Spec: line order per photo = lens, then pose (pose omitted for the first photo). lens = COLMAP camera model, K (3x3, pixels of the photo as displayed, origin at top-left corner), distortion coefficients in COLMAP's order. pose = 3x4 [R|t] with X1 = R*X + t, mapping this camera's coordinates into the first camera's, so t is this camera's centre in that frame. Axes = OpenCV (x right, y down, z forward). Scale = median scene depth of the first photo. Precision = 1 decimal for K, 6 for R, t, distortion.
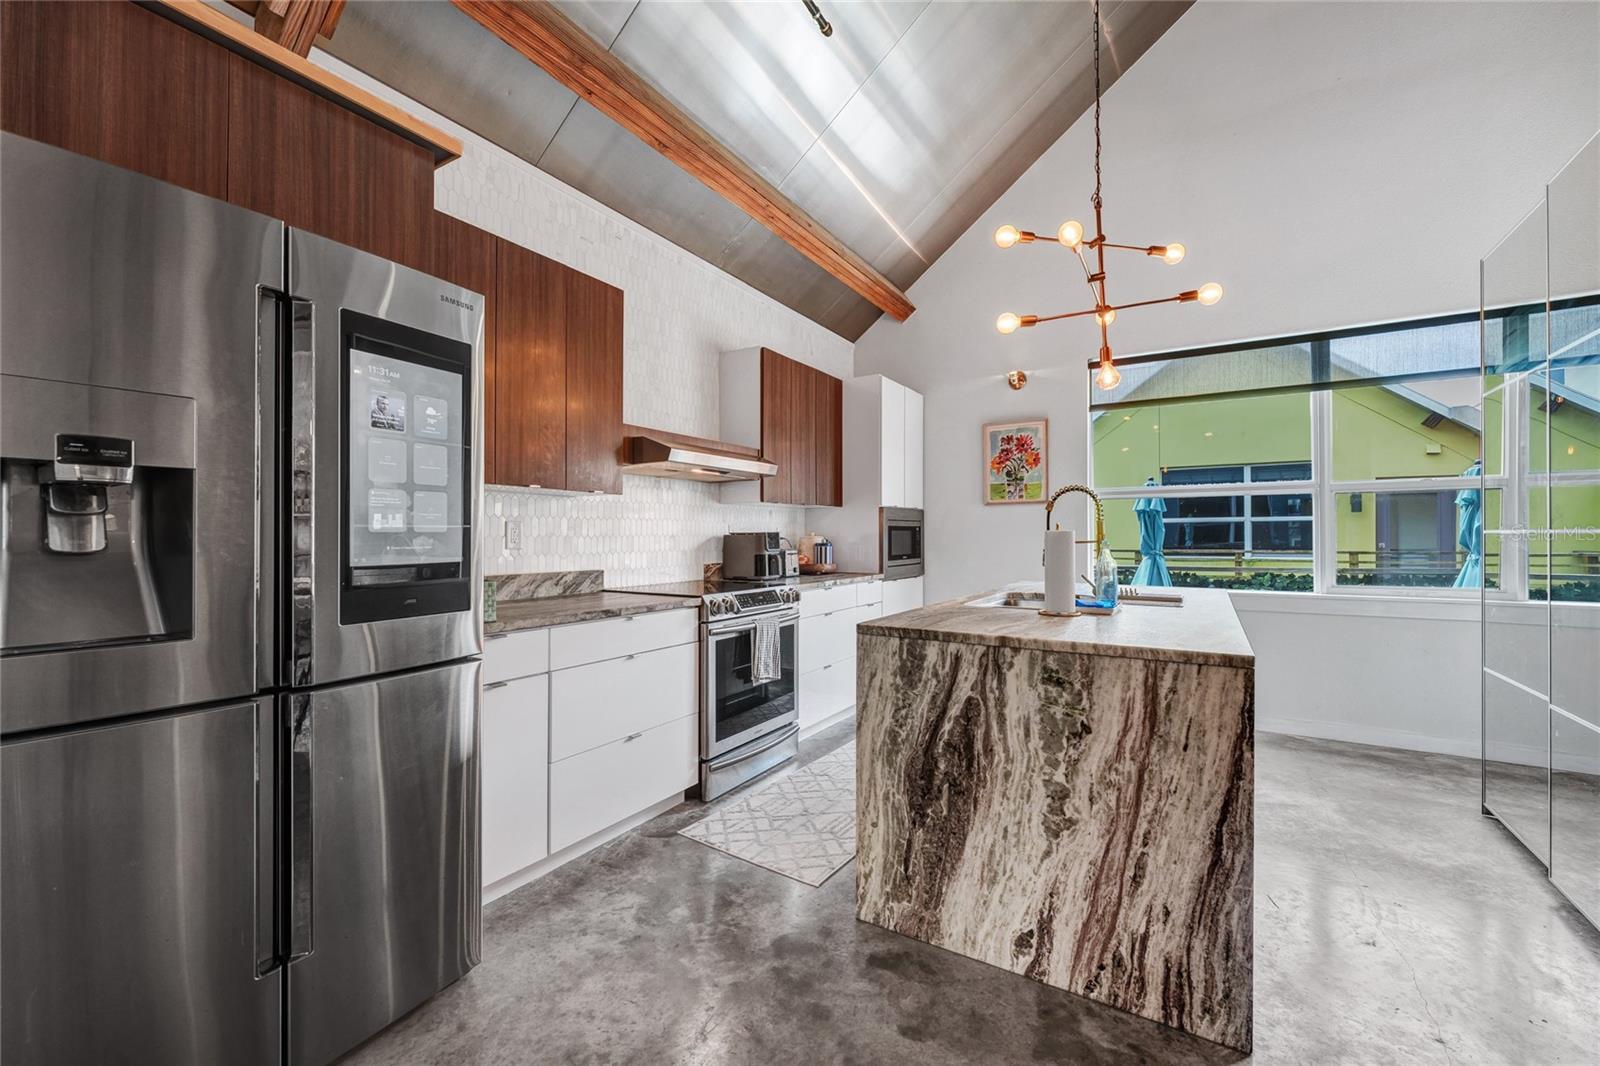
lens RADIAL K [[650.7, 0, 798.9], [0, 650.7, 535.6], [0, 0, 1]] dist [-0.000683, -0.000048]
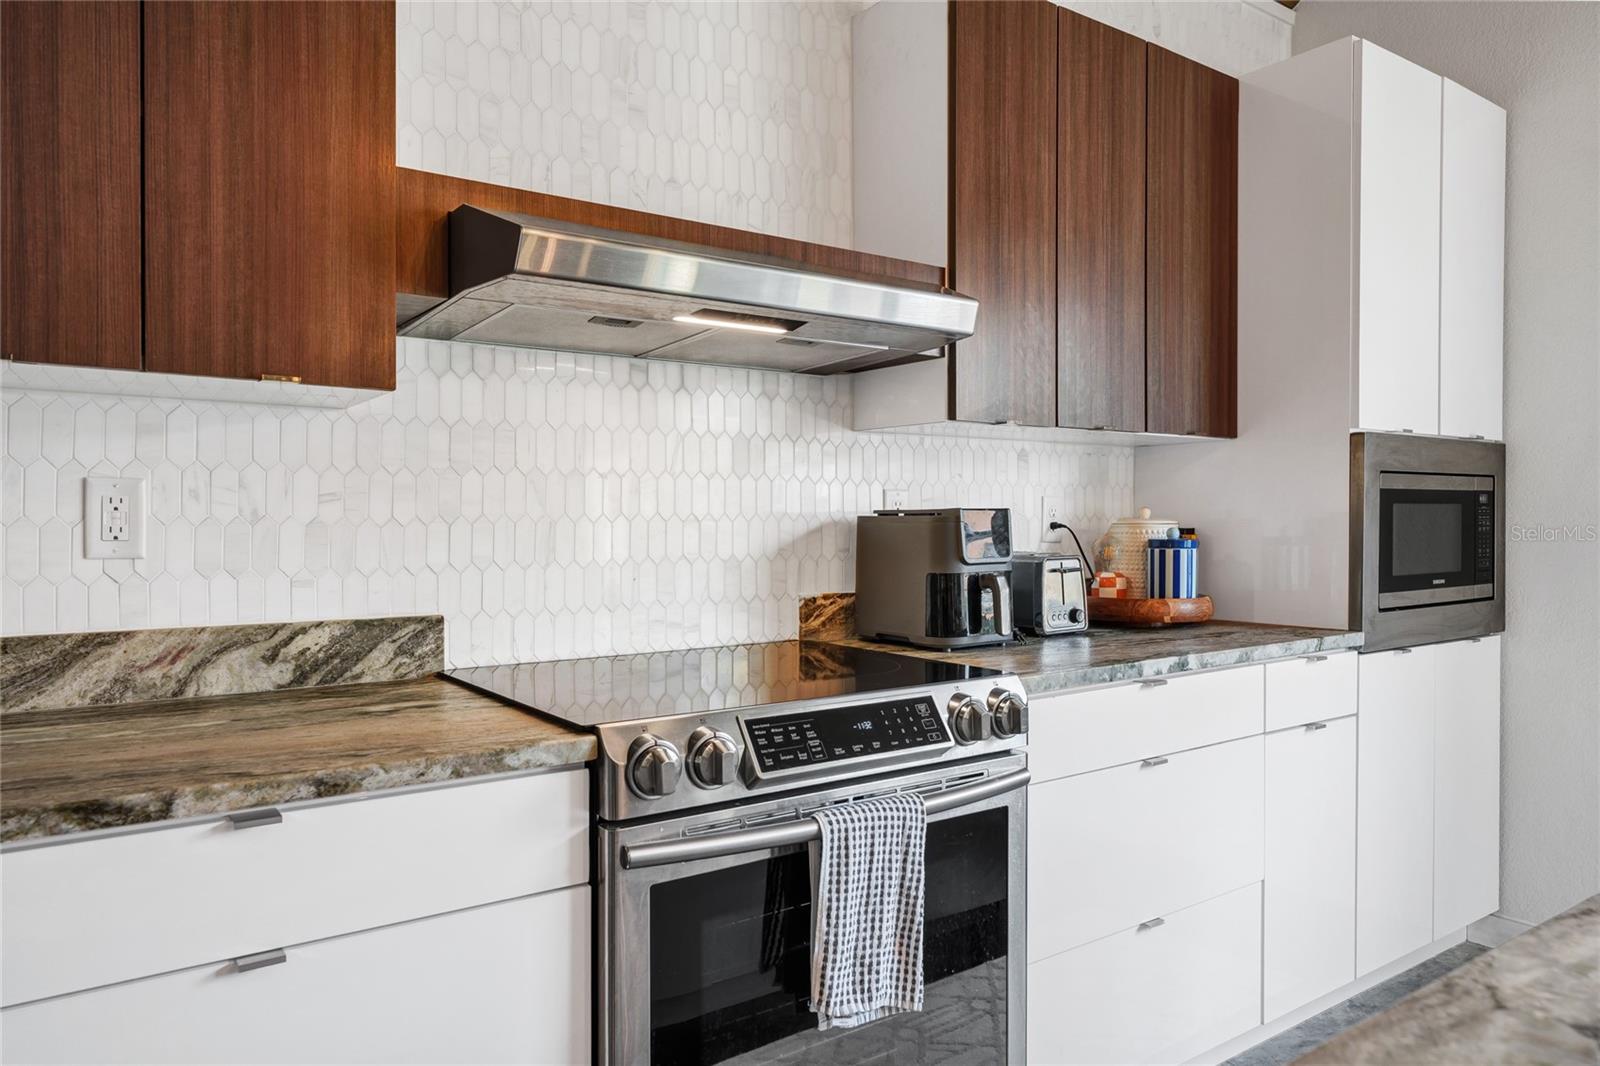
lens RADIAL K [[1089.2, 0, 802.6], [0, 1089.2, 527.8], [0, 0, 1]] dist [-0.007217, 0.002105]
pose [[0.926266, 0.005182, -0.376835, 0.085909], [-0.000576, 0.999924, 0.012333, -0.001999], [0.376871, -0.011207, 0.926198, 0.433865]]
